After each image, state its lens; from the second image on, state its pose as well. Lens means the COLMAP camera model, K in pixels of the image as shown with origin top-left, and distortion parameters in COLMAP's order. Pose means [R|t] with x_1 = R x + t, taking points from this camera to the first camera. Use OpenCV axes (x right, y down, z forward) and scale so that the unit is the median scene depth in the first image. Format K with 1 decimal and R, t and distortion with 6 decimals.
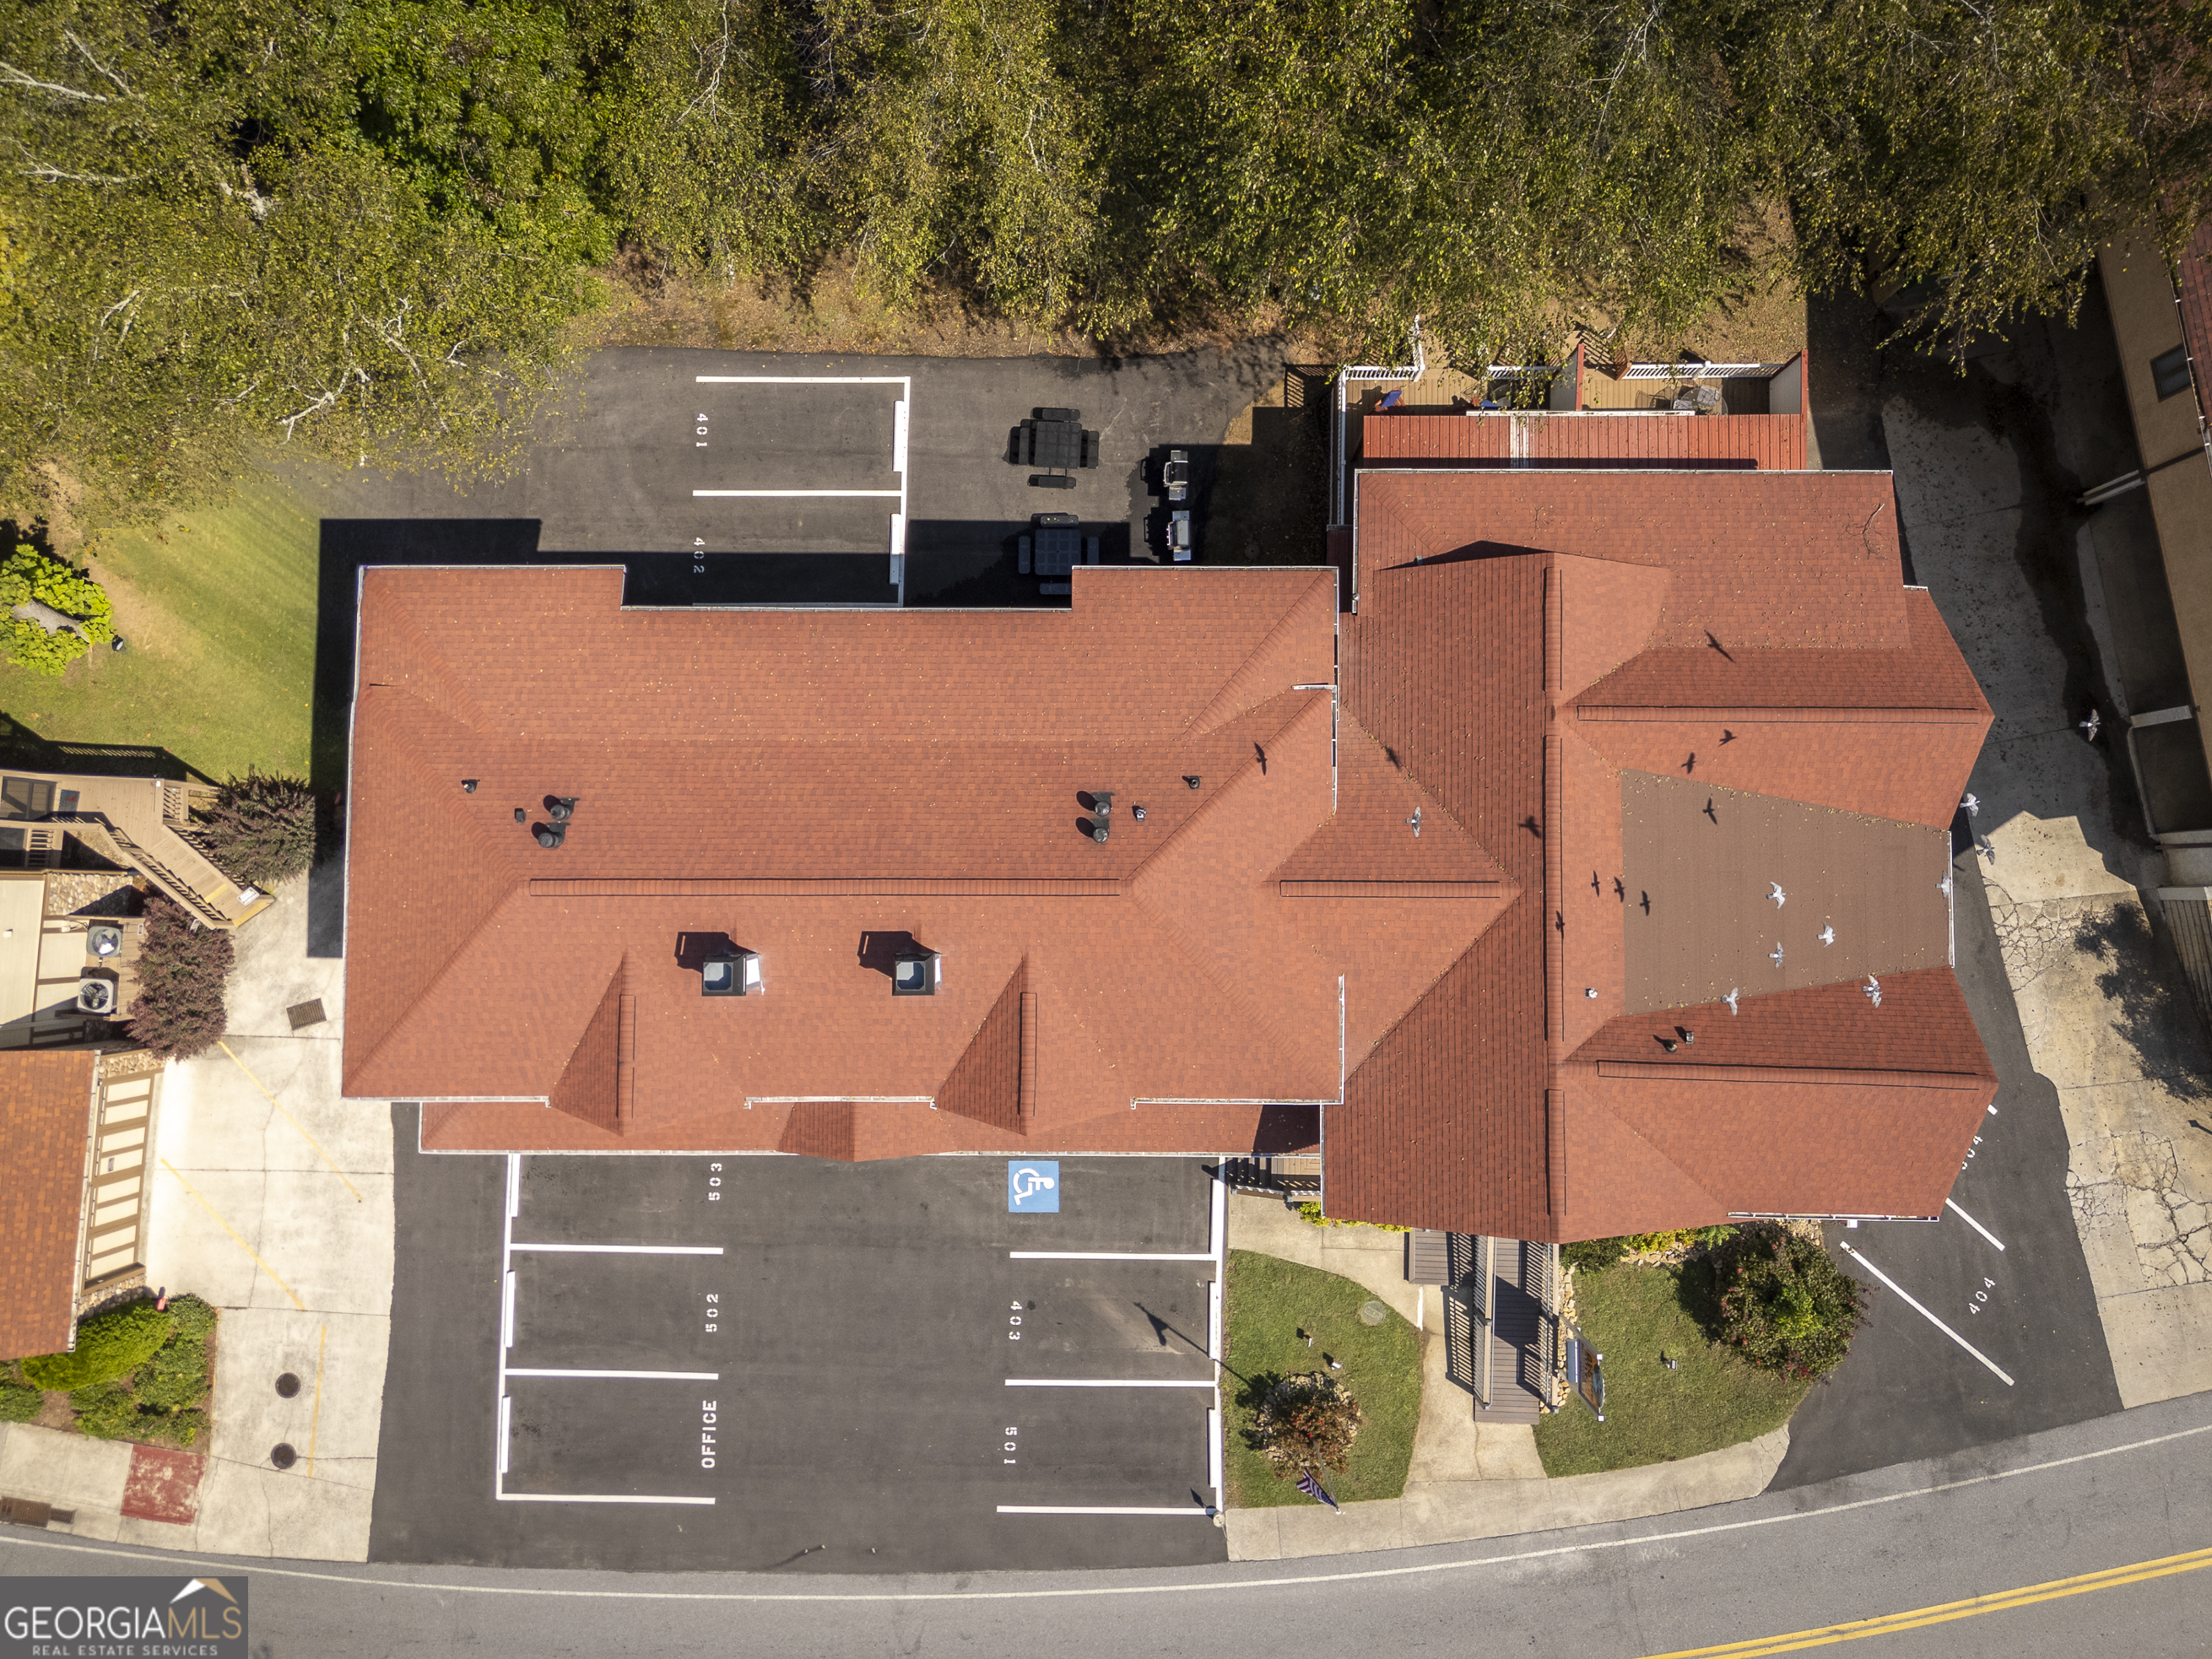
lens RADIAL K [[1626.0, 0, 1106.7], [0, 1626.0, 821.4], [0, 0, 1]] dist [0.097170, -0.120184]
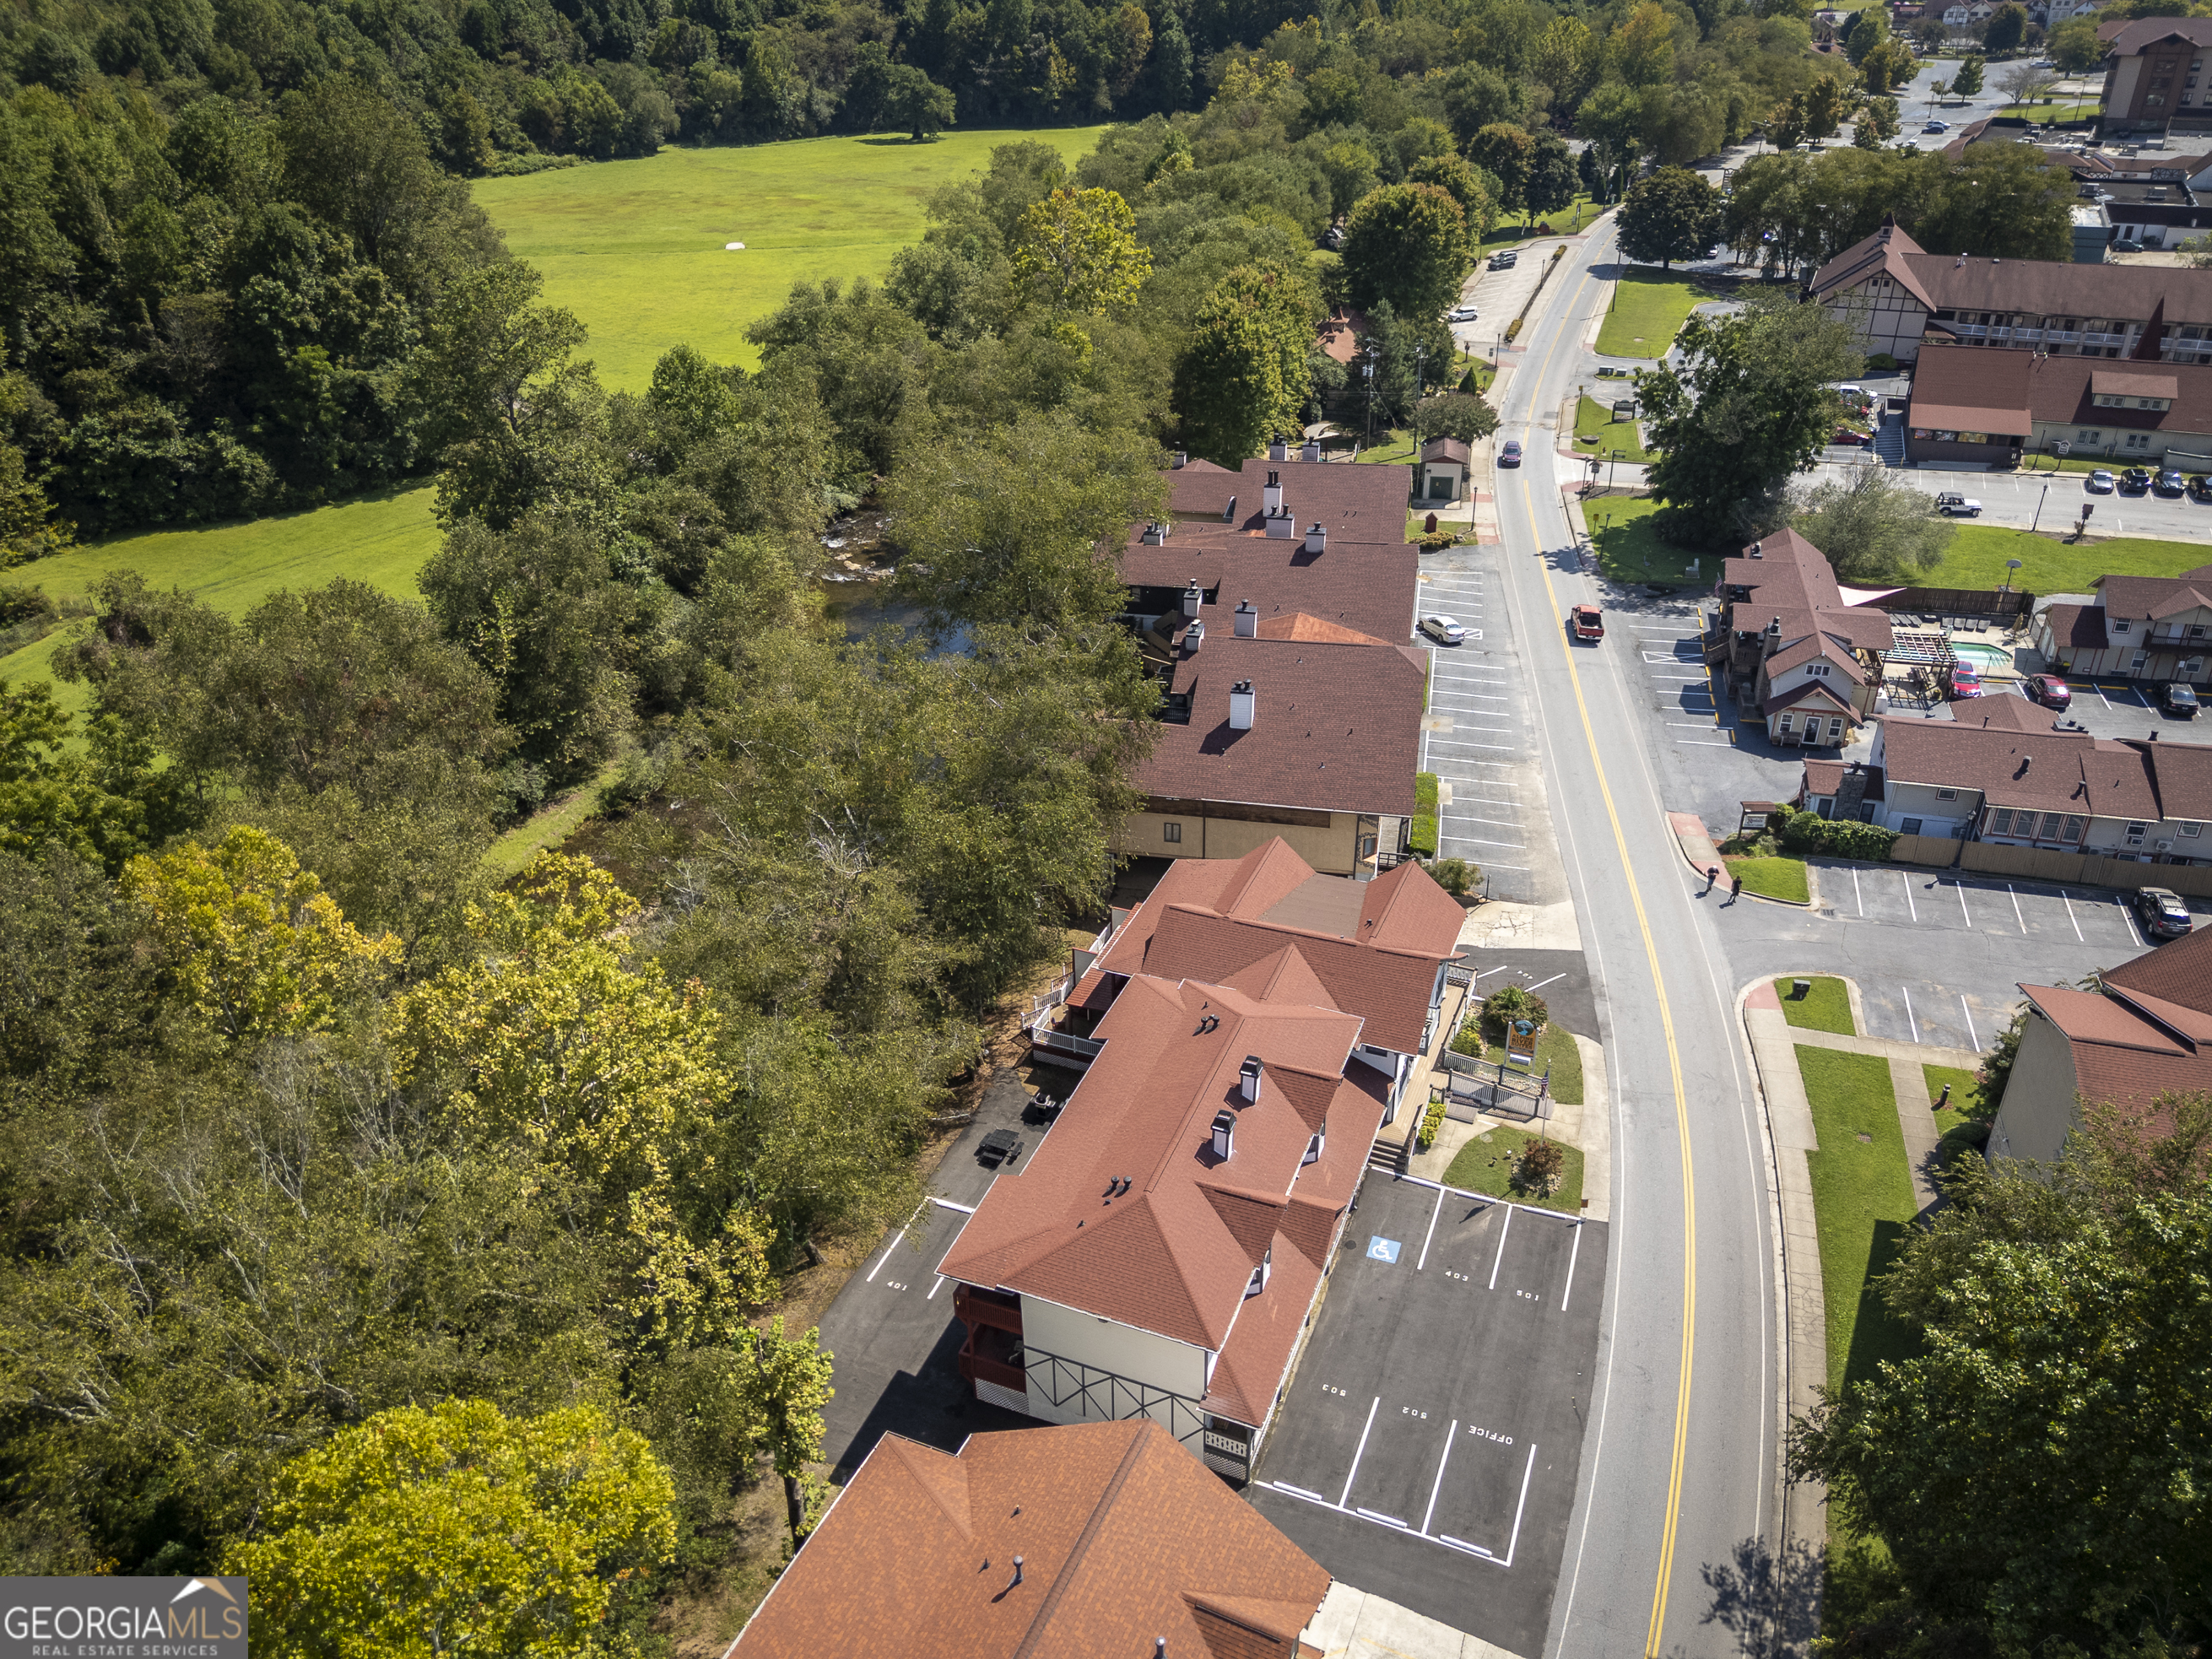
lens RADIAL K [[1626.0, 0, 1106.7], [0, 1626.0, 821.4], [0, 0, 1]] dist [0.097170, -0.120184]
pose [[0.372462, -0.445413, 0.814174, -1.400469], [0.927635, 0.204841, -0.312304, 0.409079], [-0.027672, 0.871577, 0.489476, -0.253187]]
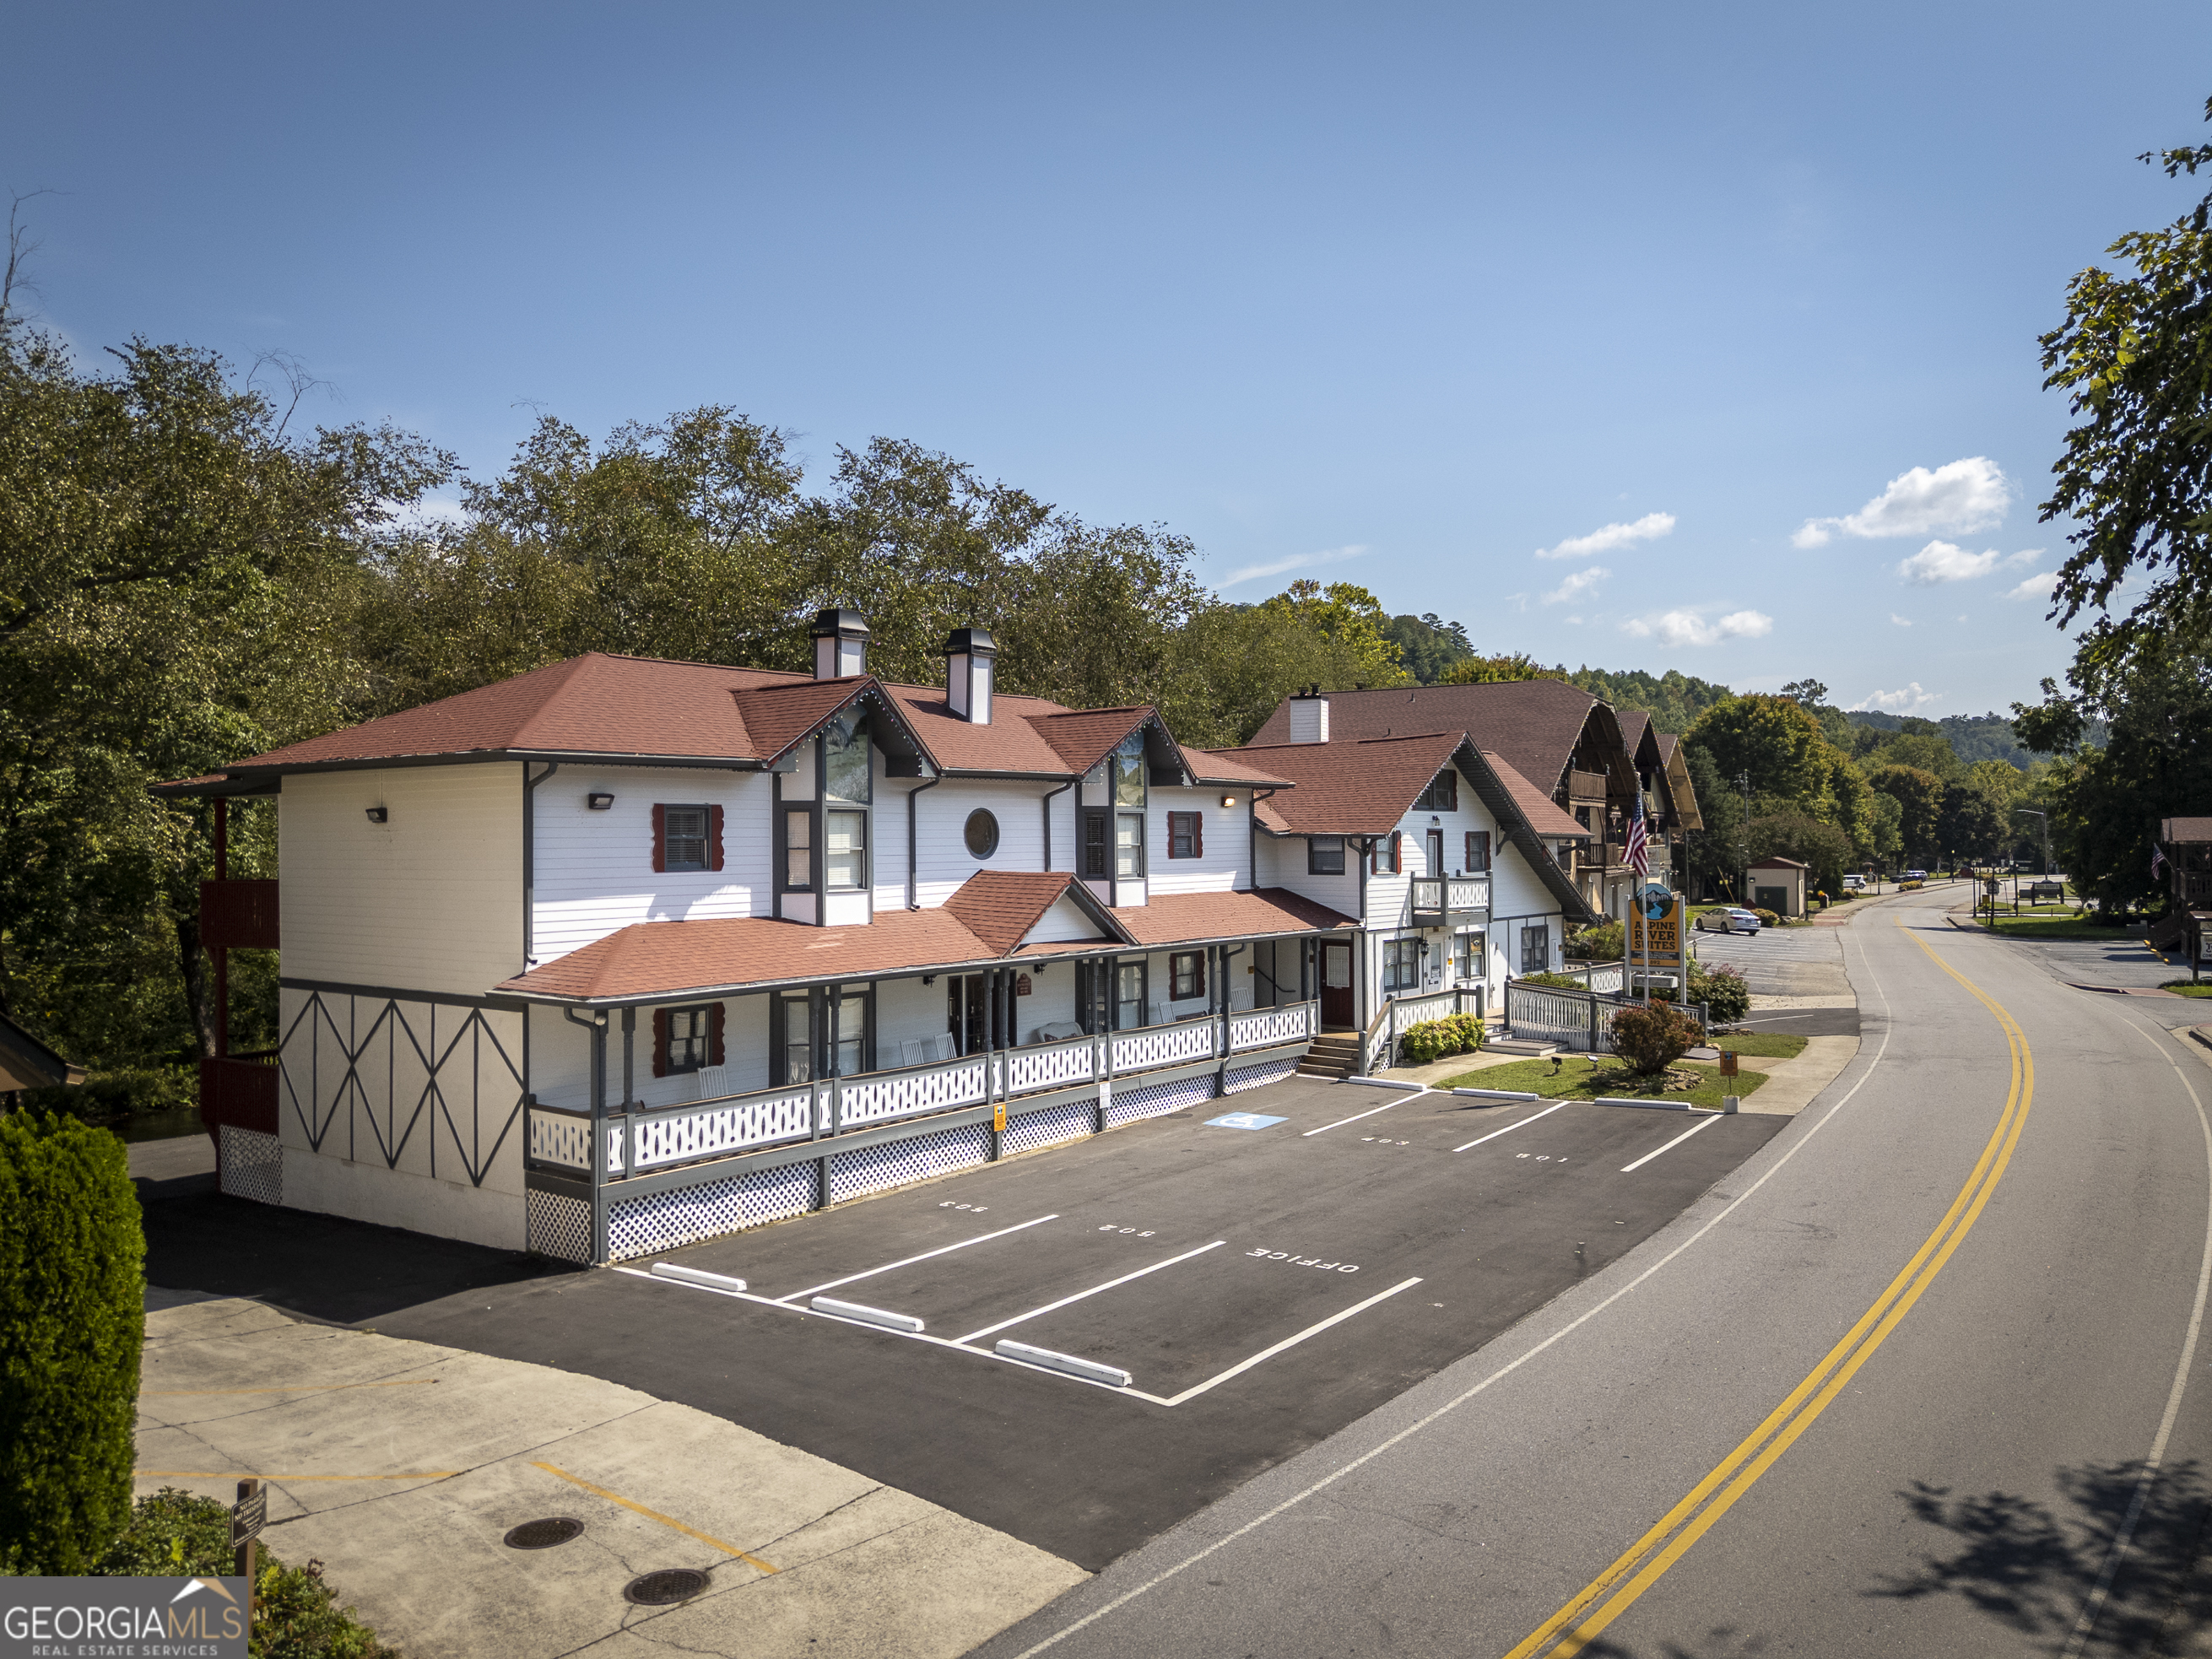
lens RADIAL K [[1626.0, 0, 1106.7], [0, 1626.0, 821.4], [0, 0, 1]] dist [0.097170, -0.120184]
pose [[0.610675, 0.027371, 0.791408, -0.717521], [0.790737, 0.032621, -0.611286, 0.652986], [-0.042548, 0.999093, -0.001723, 0.874603]]
